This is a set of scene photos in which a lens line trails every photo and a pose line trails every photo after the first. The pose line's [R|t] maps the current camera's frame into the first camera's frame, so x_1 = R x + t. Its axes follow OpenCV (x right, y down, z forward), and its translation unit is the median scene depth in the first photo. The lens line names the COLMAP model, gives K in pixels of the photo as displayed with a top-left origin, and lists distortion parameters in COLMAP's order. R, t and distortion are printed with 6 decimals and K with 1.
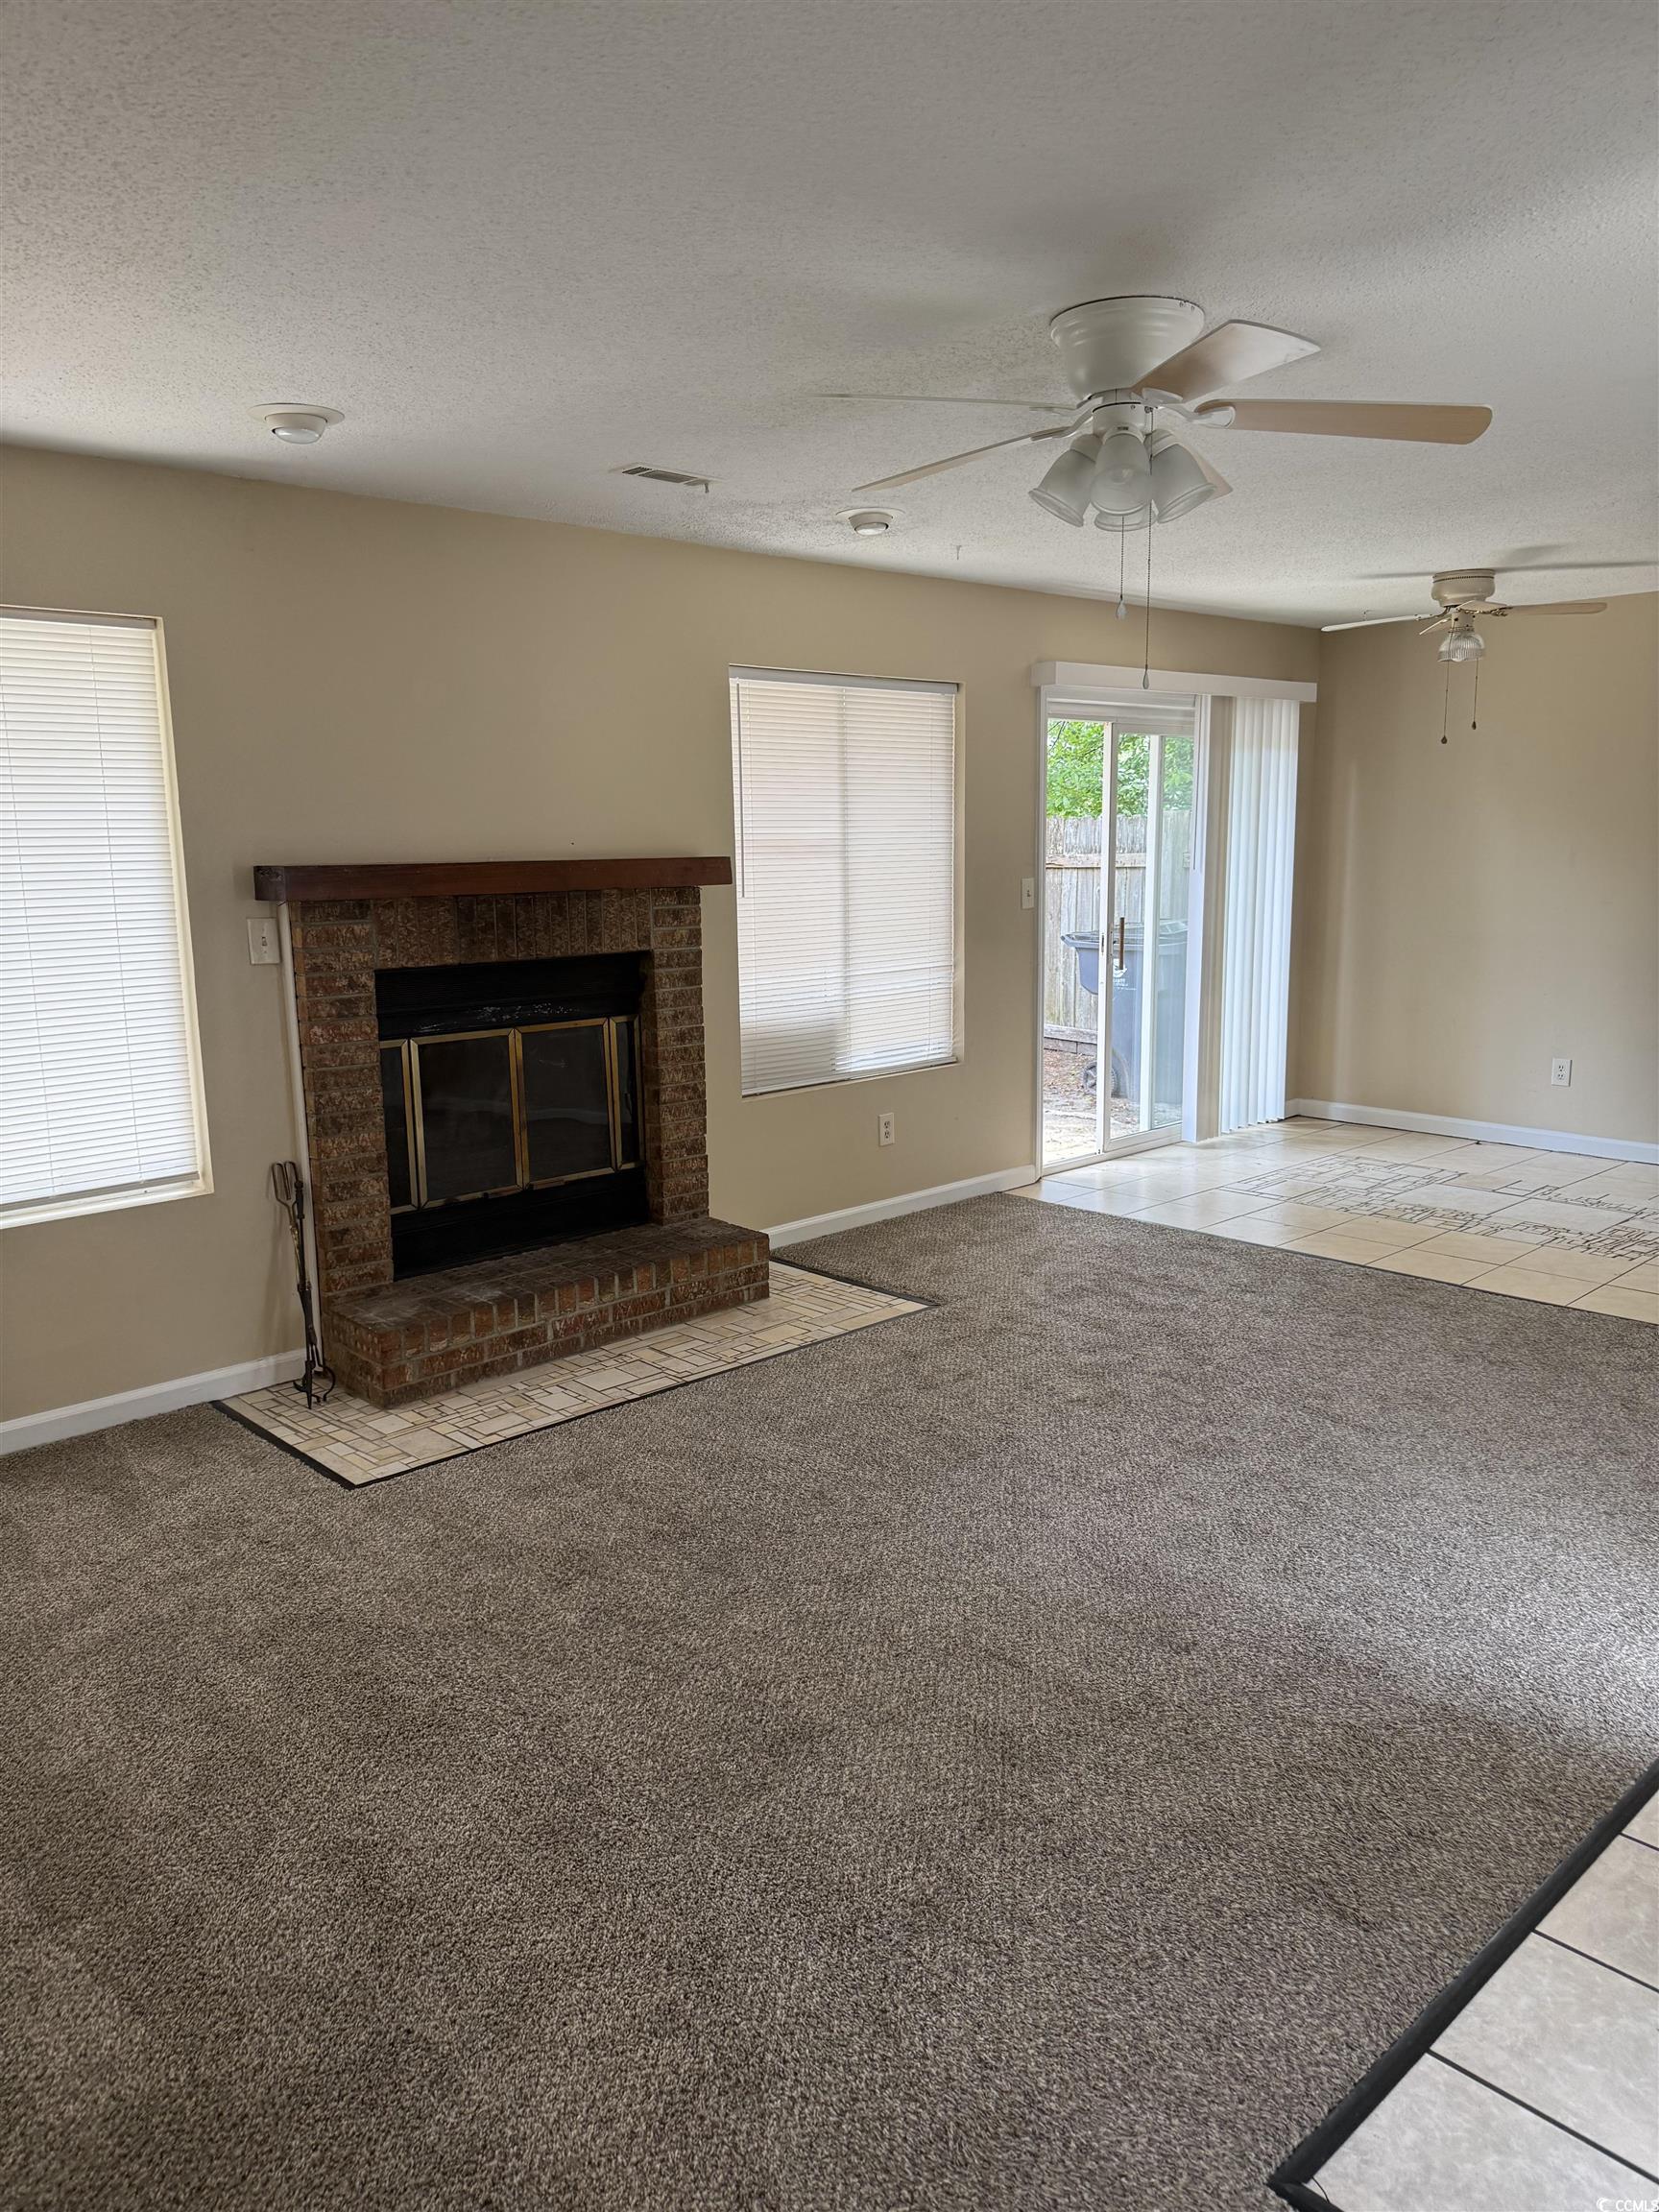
lens RADIAL K [[1540.1, 0, 849.7], [0, 1540.1, 1109.3], [0, 0, 1]] dist [-0.000426, -0.012175]
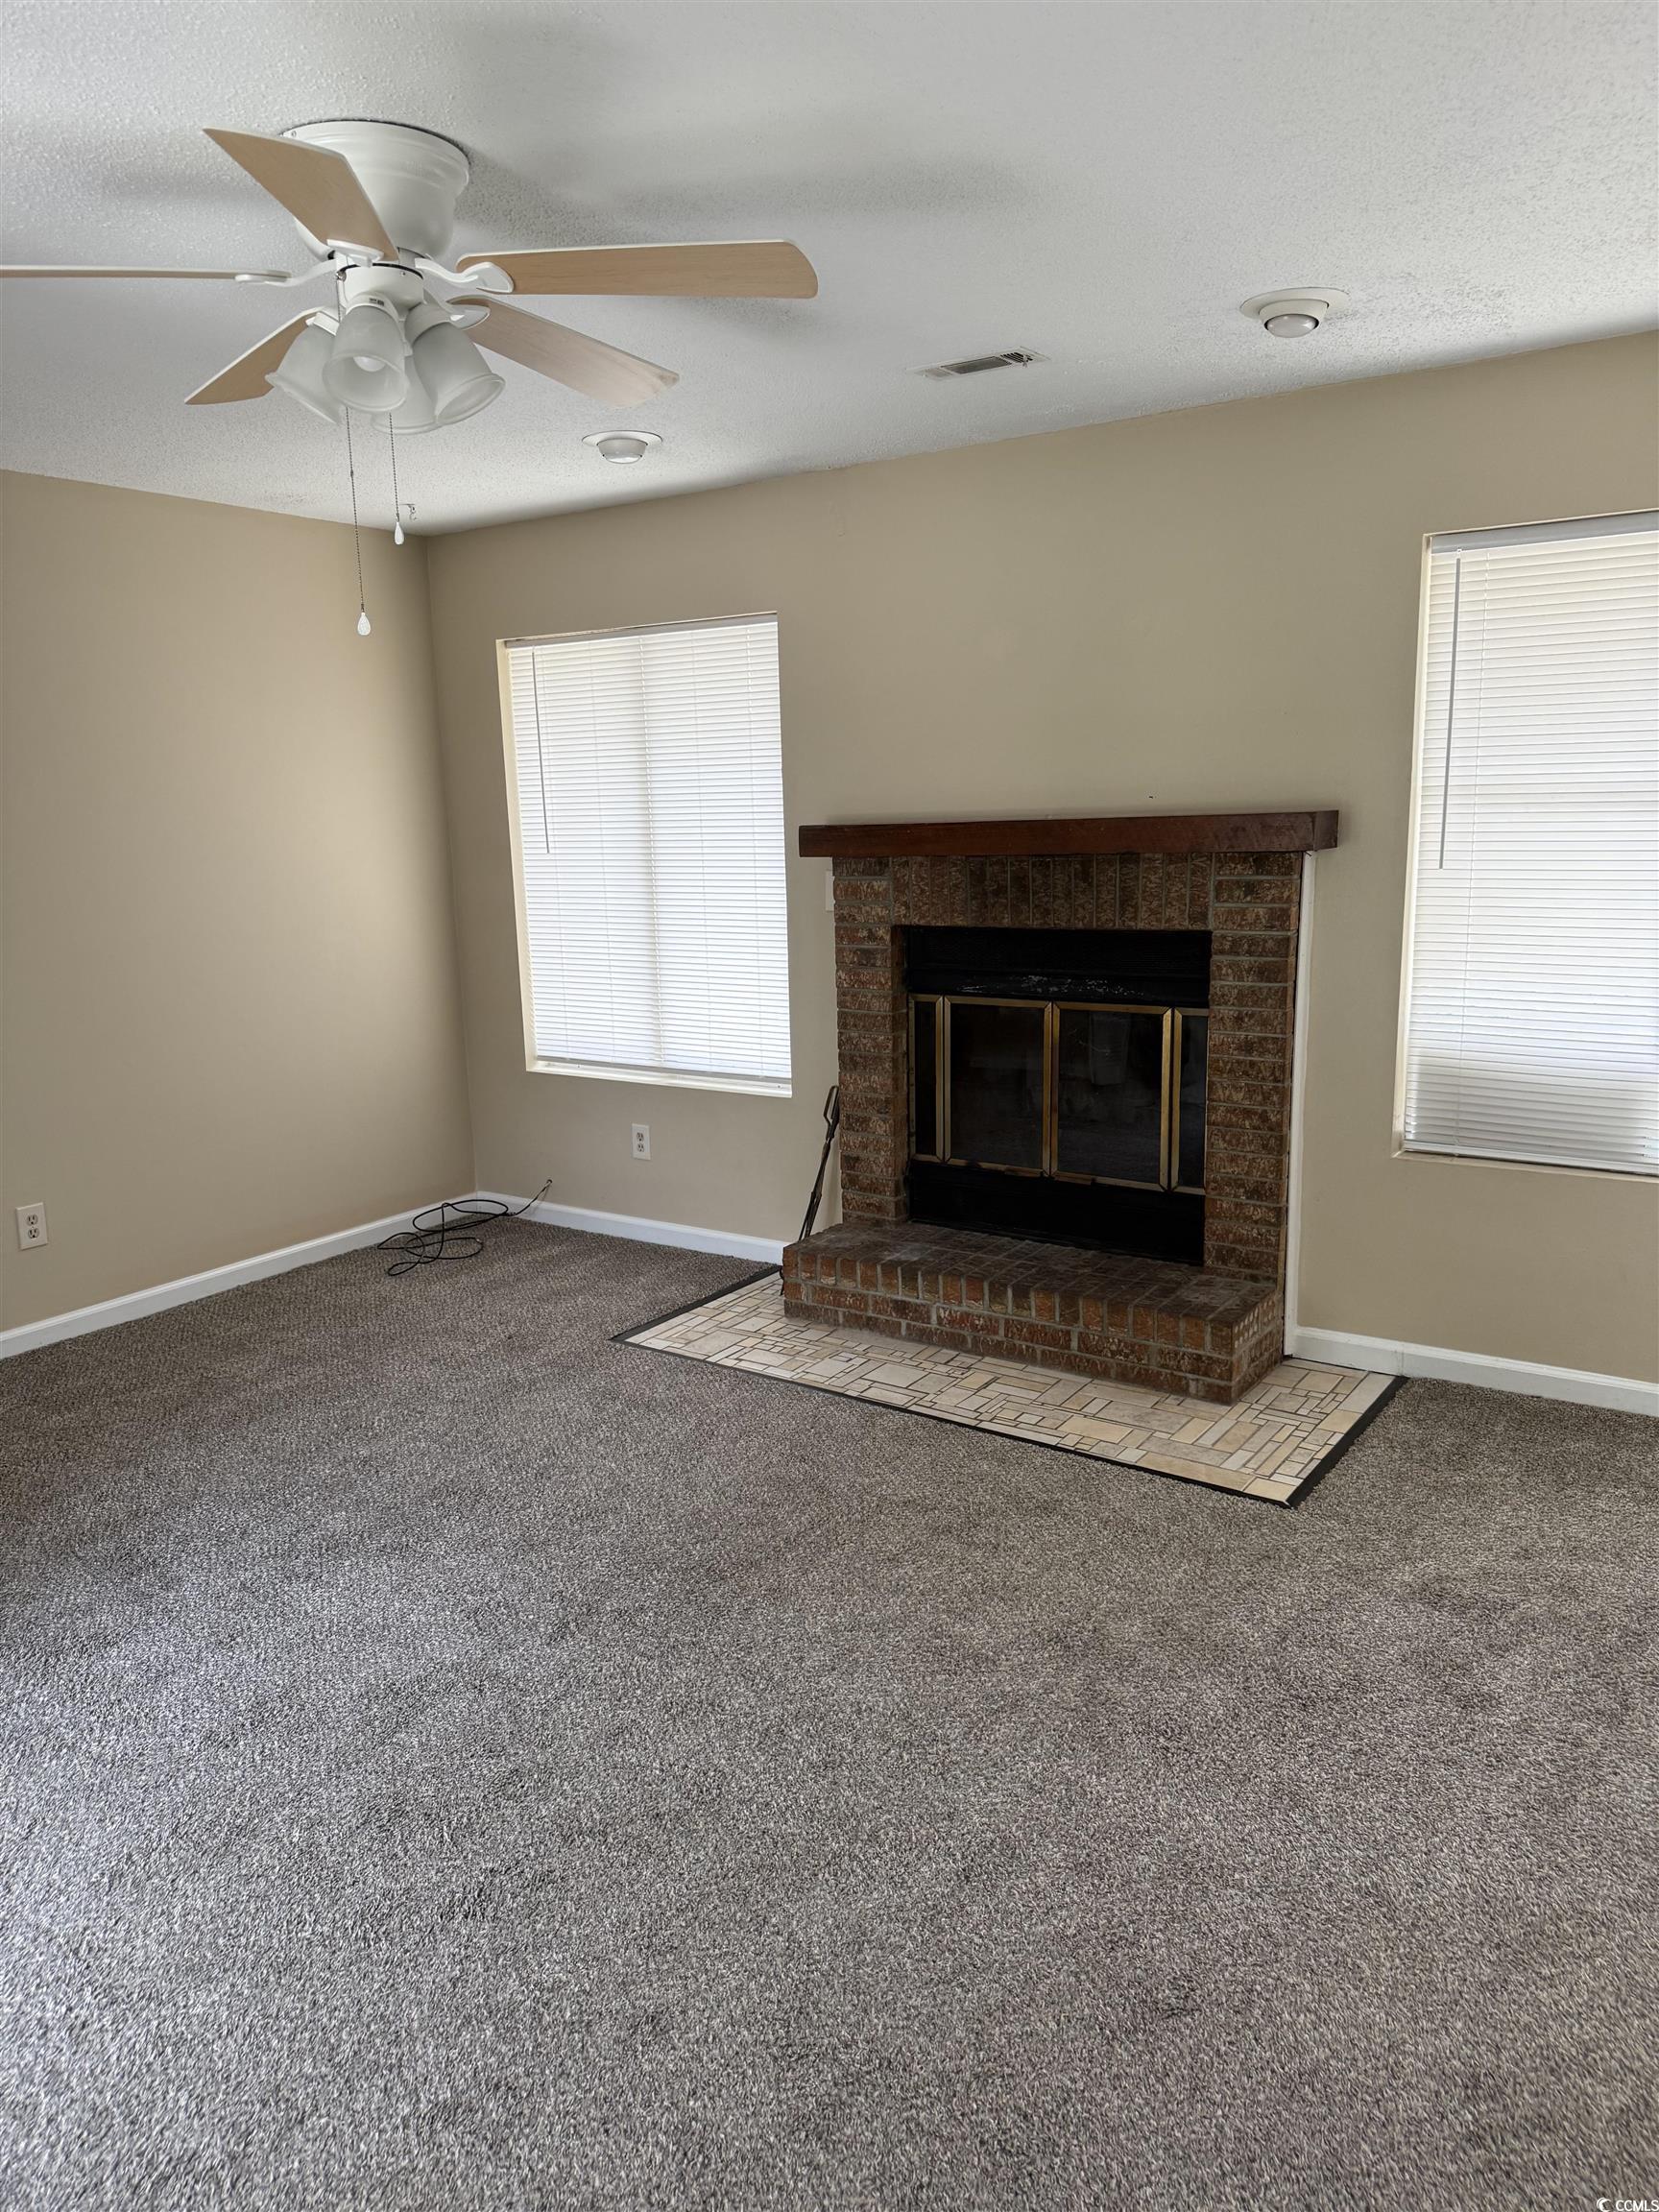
lens RADIAL K [[1540.1, 0, 849.7], [0, 1540.1, 1109.3], [0, 0, 1]] dist [-0.000426, -0.012175]
pose [[0.161615, 0.189002, -0.968586, 0.692971], [-0.142541, 0.975667, 0.166600, -0.131411], [0.976505, 0.111138, 0.184623, 0.749840]]
